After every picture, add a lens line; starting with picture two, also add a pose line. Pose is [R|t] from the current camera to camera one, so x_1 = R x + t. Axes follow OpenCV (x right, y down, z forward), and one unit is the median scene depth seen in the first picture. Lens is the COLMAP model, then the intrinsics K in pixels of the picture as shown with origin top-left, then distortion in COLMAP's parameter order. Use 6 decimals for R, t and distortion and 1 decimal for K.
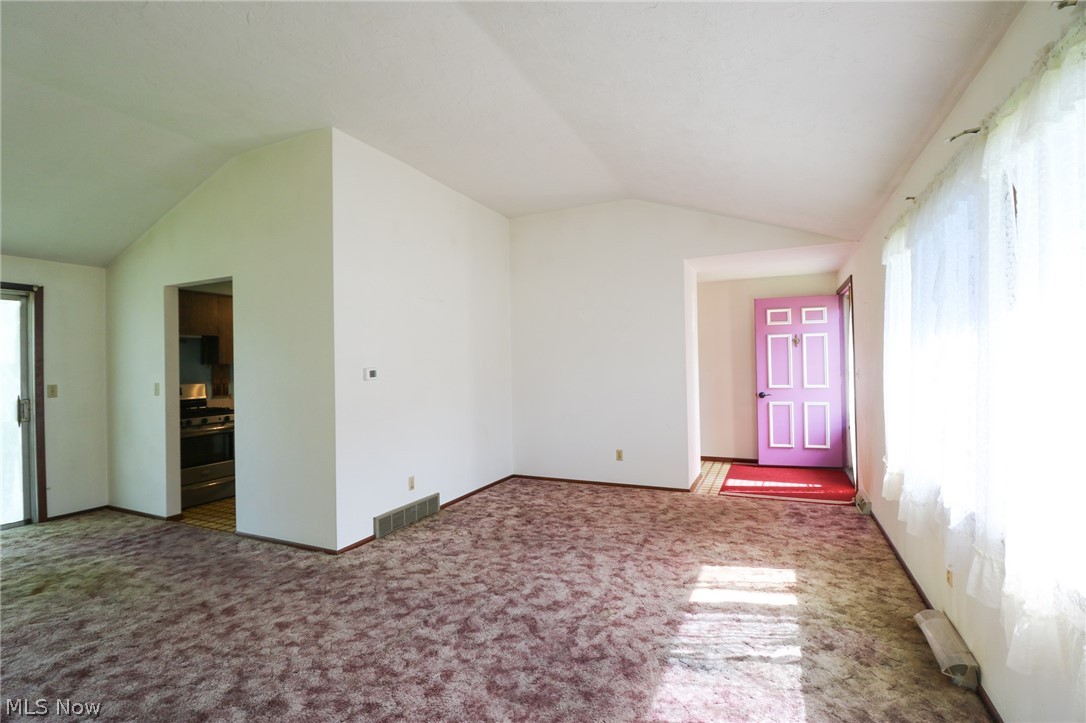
lens RADIAL K [[540.1, 0, 543.0], [0, 540.1, 361.5], [0, 0, 1]] dist [-0.002146, -0.014832]
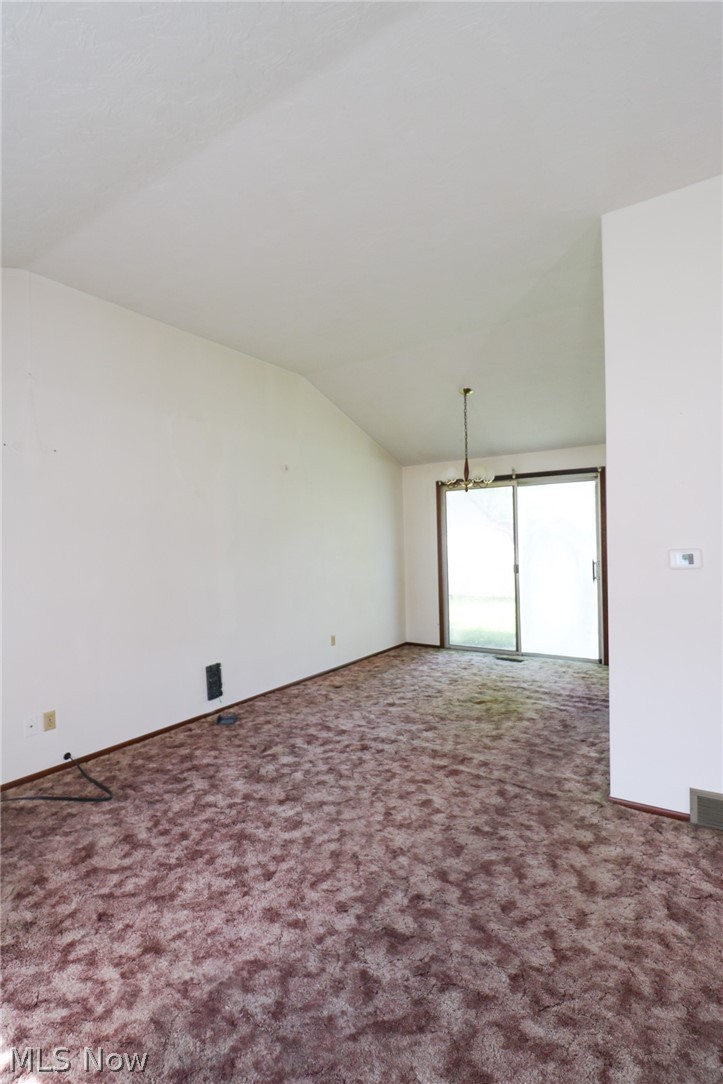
lens RADIAL K [[539.1, 0, 361.5], [0, 539.1, 542.0], [0, 0, 1]] dist [-0.002146, -0.014832]
pose [[-0.201201, 0.032523, -0.979010, 0.466011], [0.034634, 0.999060, 0.026072, -0.032797], [0.978938, -0.028662, -0.202138, 0.975973]]
